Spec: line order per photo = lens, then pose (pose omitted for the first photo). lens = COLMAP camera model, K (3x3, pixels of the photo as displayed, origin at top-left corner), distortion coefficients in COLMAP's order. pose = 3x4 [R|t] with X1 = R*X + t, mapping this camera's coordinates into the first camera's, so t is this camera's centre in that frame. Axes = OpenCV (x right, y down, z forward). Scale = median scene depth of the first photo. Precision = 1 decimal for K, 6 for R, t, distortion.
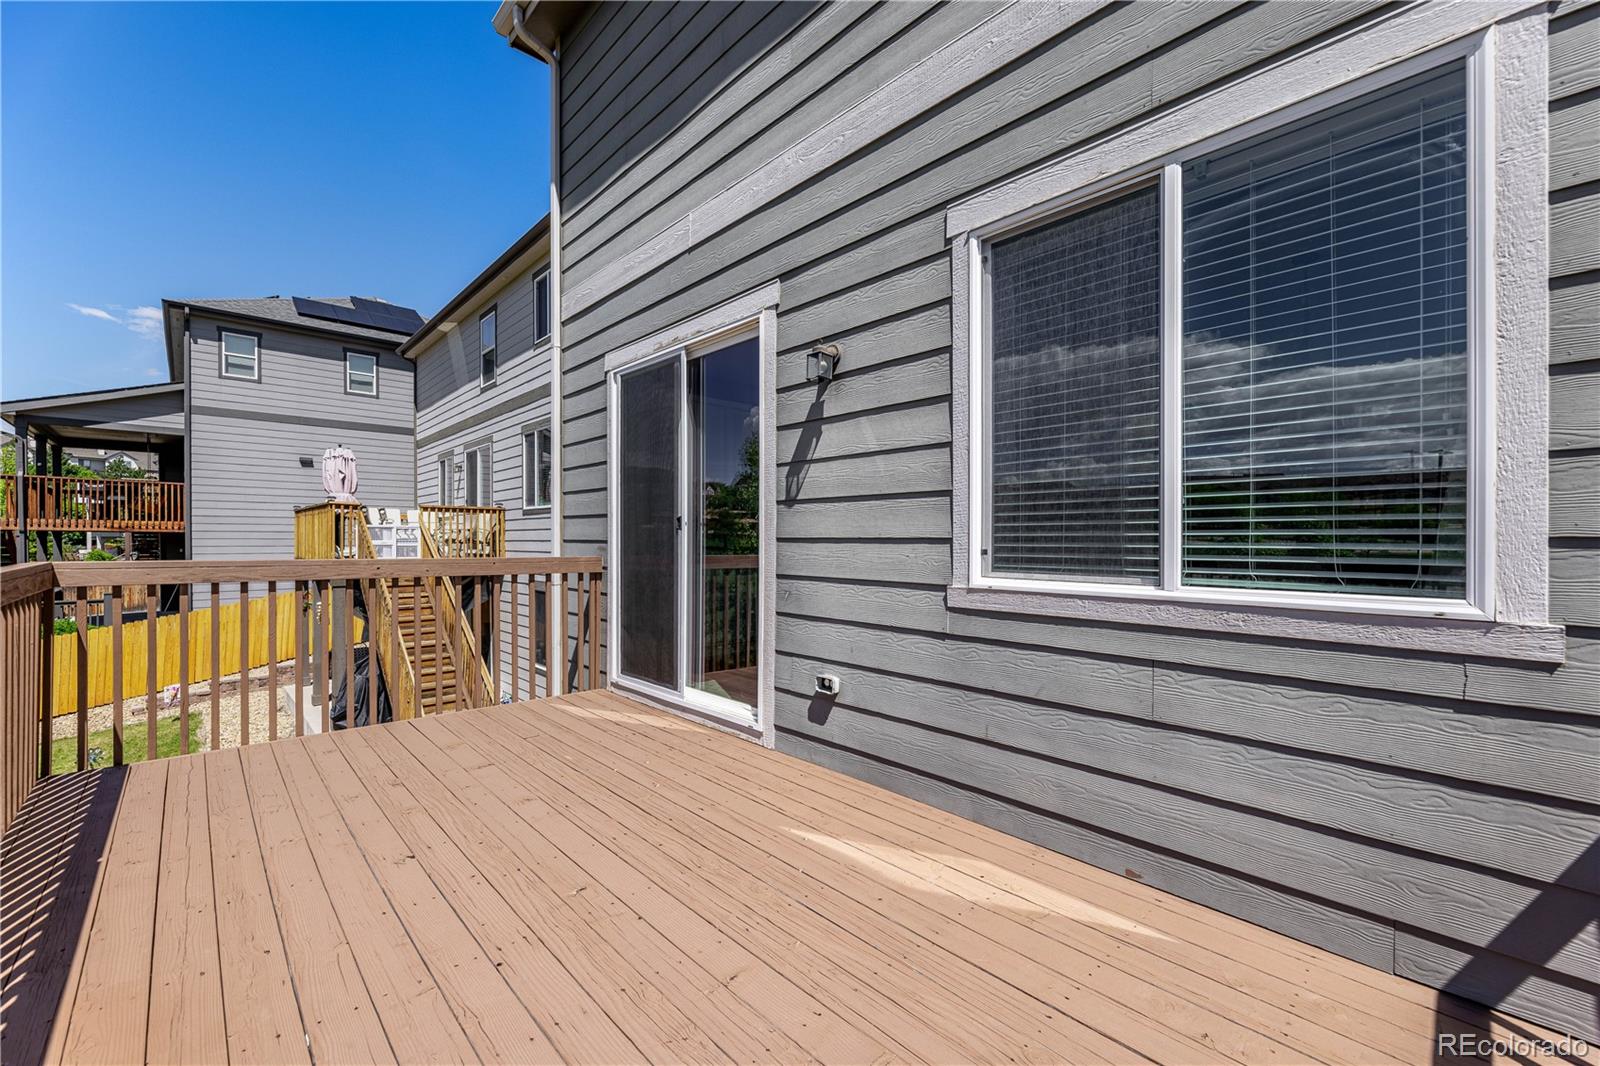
lens RADIAL K [[654.0, 0, 795.2], [0, 654.0, 534.9], [0, 0, 1]] dist [-0.000309, 0.000203]
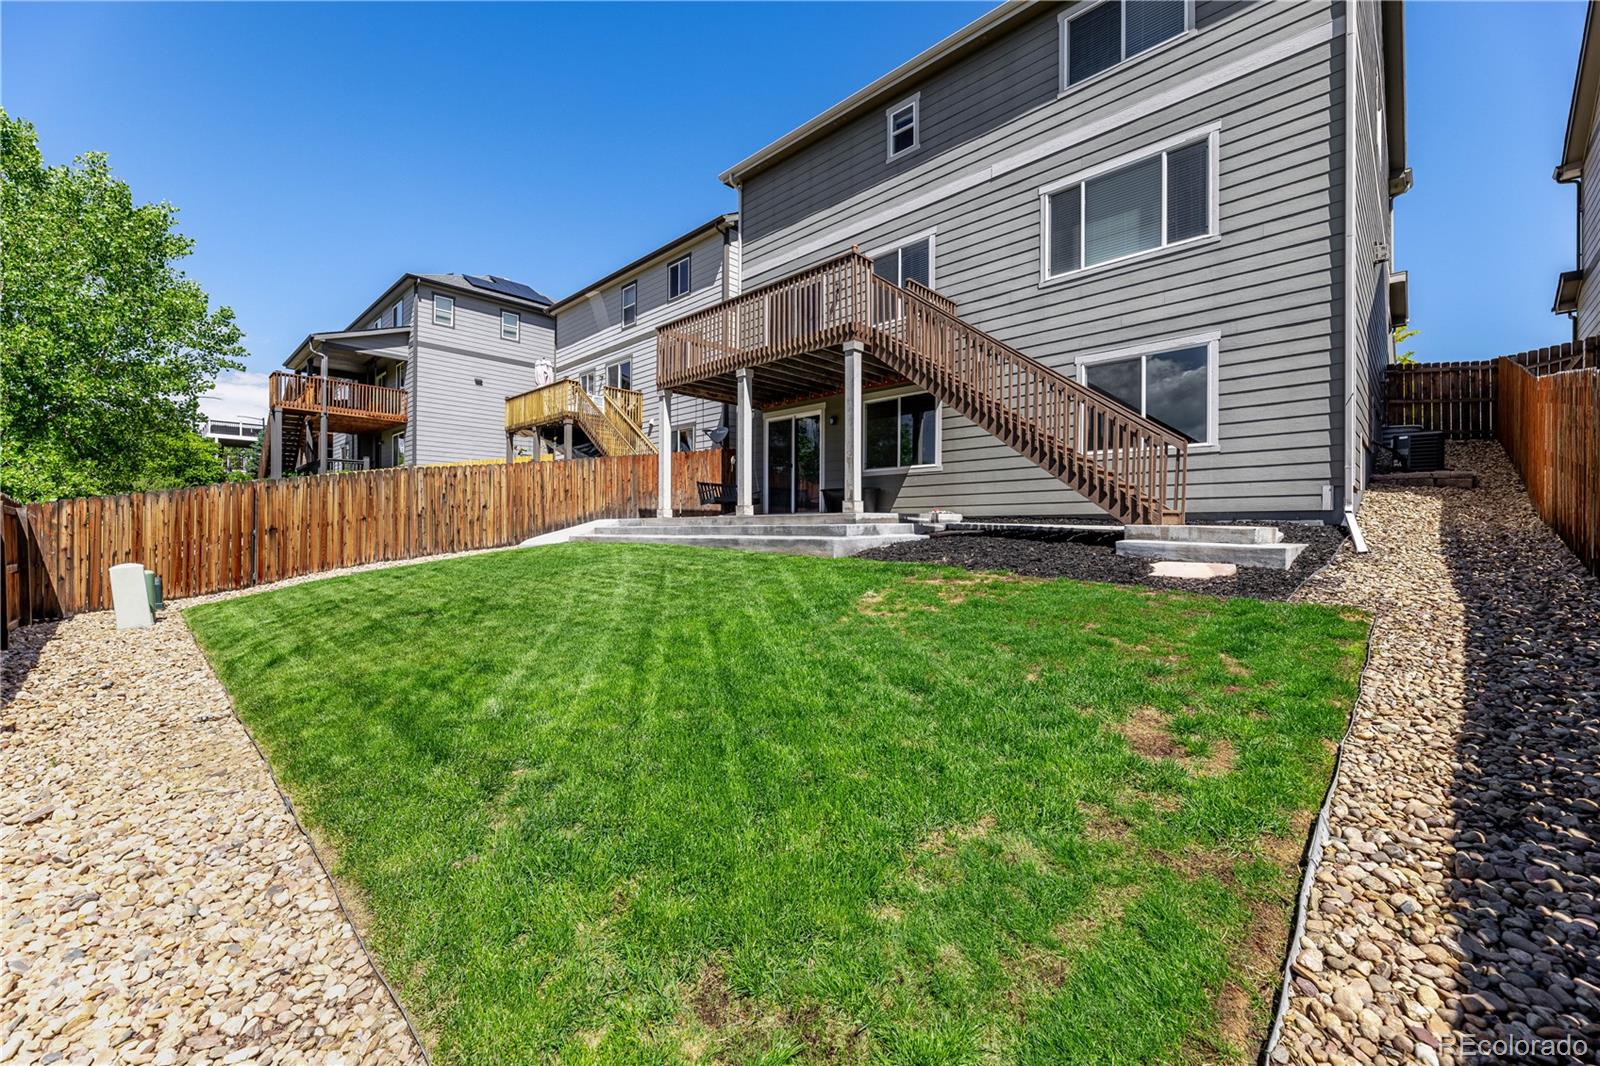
lens RADIAL K [[654.0, 0, 797.5], [0, 654.0, 531.1], [0, 0, 1]] dist [-0.000309, 0.000203]
pose [[0.998623, 0.005719, 0.052156, -0.385701], [-0.005663, 0.999983, -0.001221, 1.194785], [-0.052162, 0.000924, 0.998638, -2.896900]]
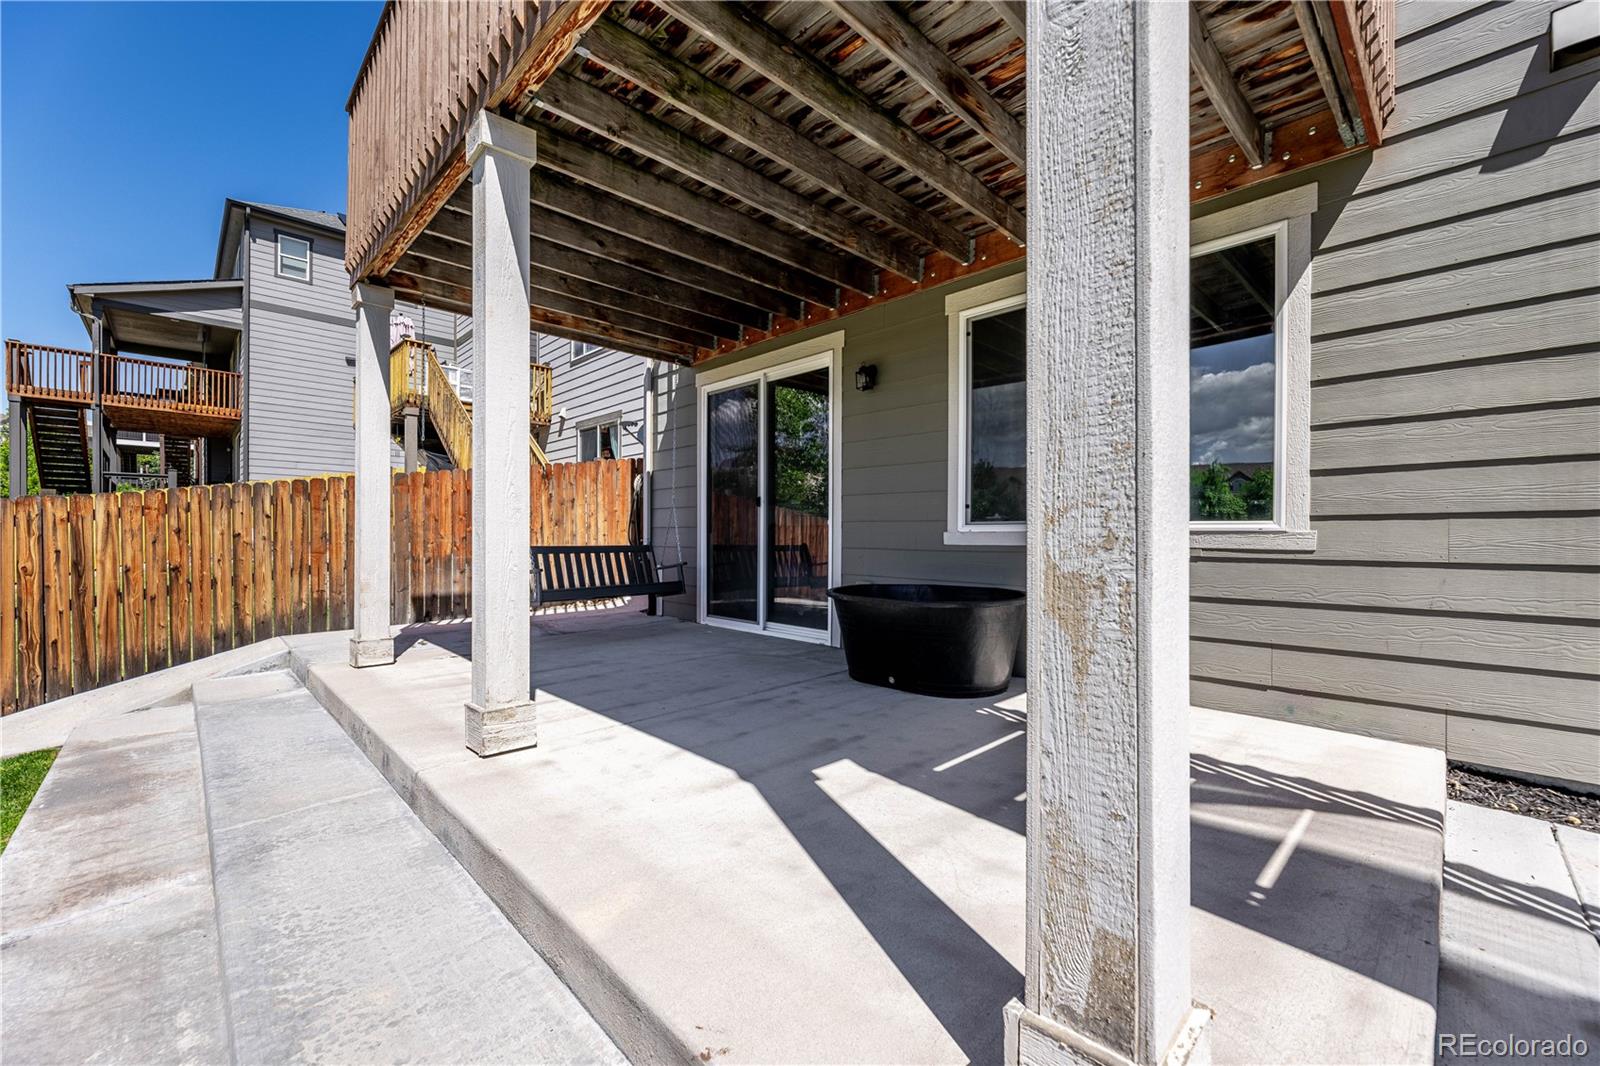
lens RADIAL K [[654.0, 0, 795.9], [0, 654.0, 535.0], [0, 0, 1]] dist [-0.000309, 0.000203]
pose [[0.999878, 0.008087, 0.013352, -0.140566], [-0.008026, 0.999957, -0.004680, 0.869822], [-0.013389, 0.004572, 0.999900, -0.430589]]
